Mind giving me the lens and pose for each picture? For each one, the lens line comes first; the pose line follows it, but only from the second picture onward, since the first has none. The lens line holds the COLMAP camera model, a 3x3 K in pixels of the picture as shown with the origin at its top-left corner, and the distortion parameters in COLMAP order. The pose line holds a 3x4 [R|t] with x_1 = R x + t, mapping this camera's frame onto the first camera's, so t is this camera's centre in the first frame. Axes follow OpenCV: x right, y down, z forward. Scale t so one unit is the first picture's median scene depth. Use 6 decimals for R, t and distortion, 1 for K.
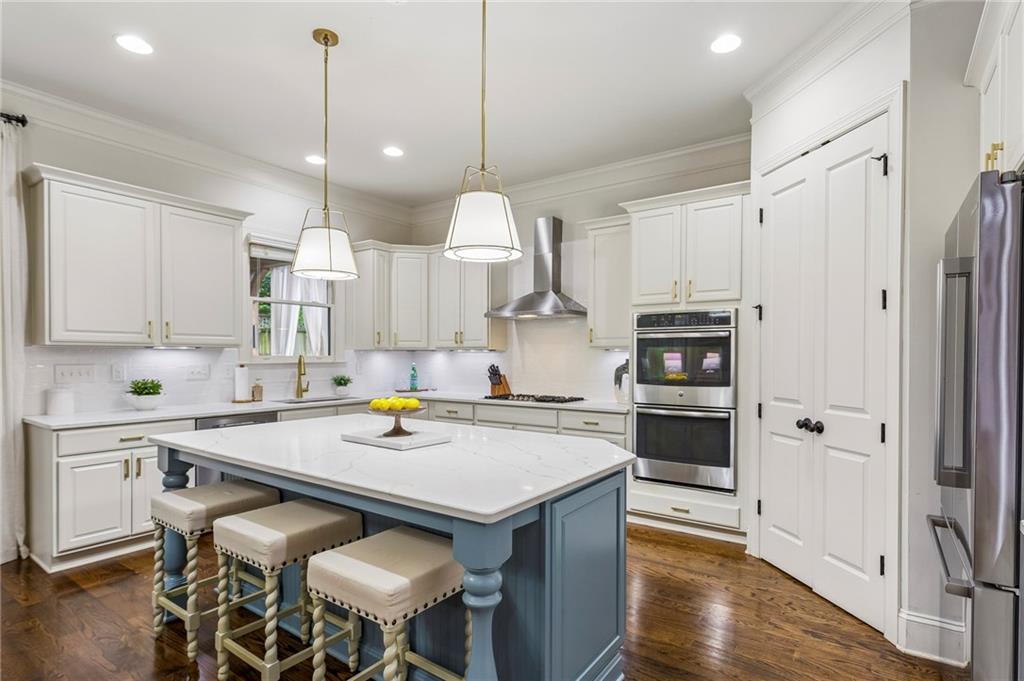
lens RADIAL K [[521.8, 0, 513.2], [0, 521.8, 364.2], [0, 0, 1]] dist [0.018401, 0.000138]
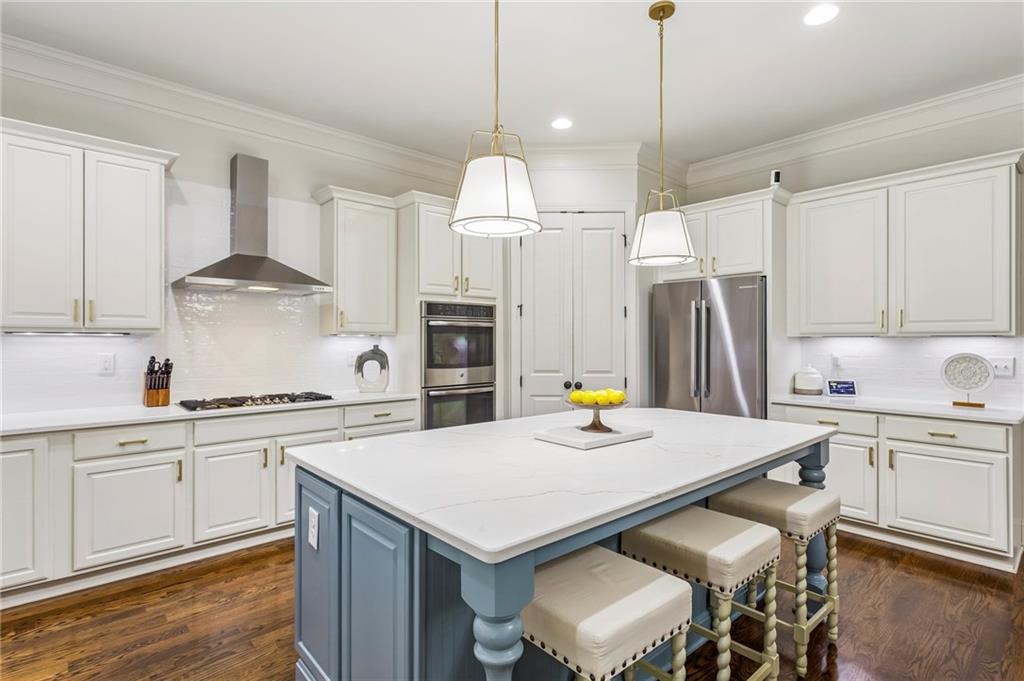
lens RADIAL K [[512.0, 0, 512.0], [0, 512.0, 340.5], [0, 0, 1]] dist [0.002334, 0.000085]
pose [[0.227560, 0.001377, 0.973763, -0.739598], [0.020529, 0.999770, -0.006211, -0.008987], [-0.973548, 0.021404, 0.227479, 0.621736]]
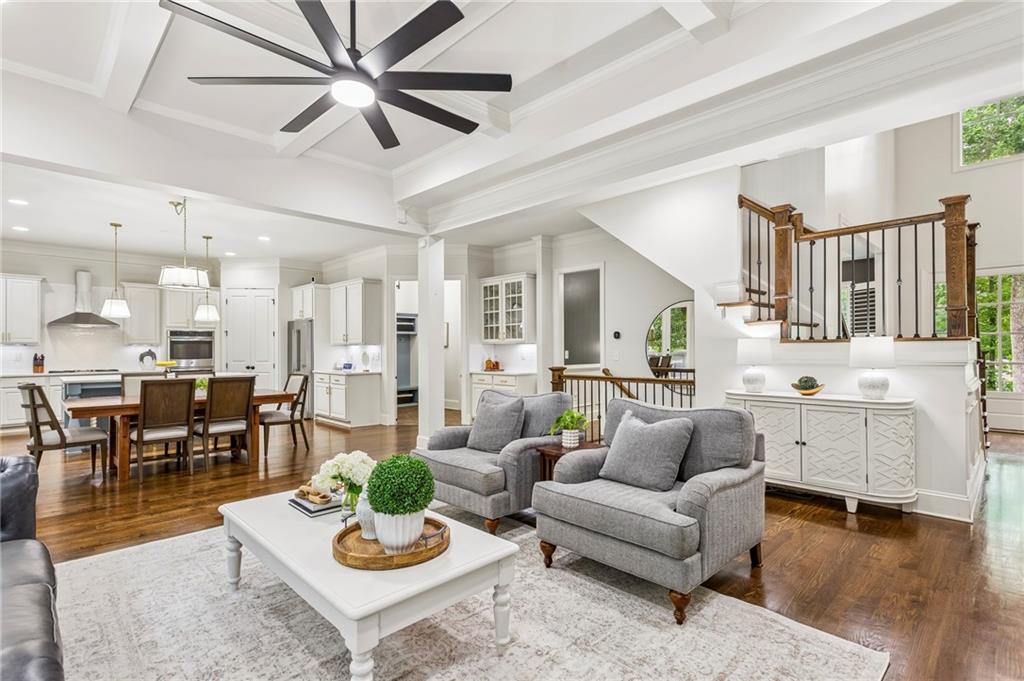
lens RADIAL K [[497.4, 0, 513.2], [0, 497.4, 346.9], [0, 0, 1]] dist [0.003419, 0.000320]
pose [[0.174410, 0.003506, 0.984667, -1.780664], [0.023161, 0.999702, -0.007662, 0.034681], [-0.984401, 0.024142, 0.174277, -0.964656]]
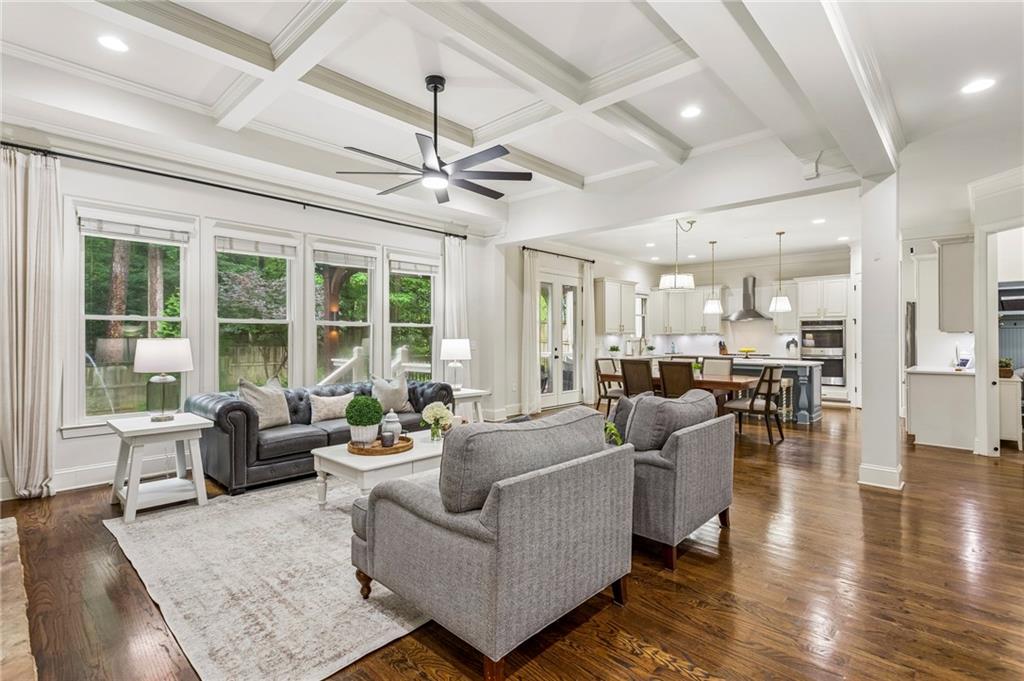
lens RADIAL K [[484.2, 0, 512.0], [0, 484.2, 340.5], [0, 0, 1]] dist [-0.000289, -0.000018]
pose [[0.990642, -0.000287, -0.136485, -0.885458], [-0.001902, 0.999872, -0.015906, 0.045040], [0.136472, 0.016017, 0.990514, -1.617384]]
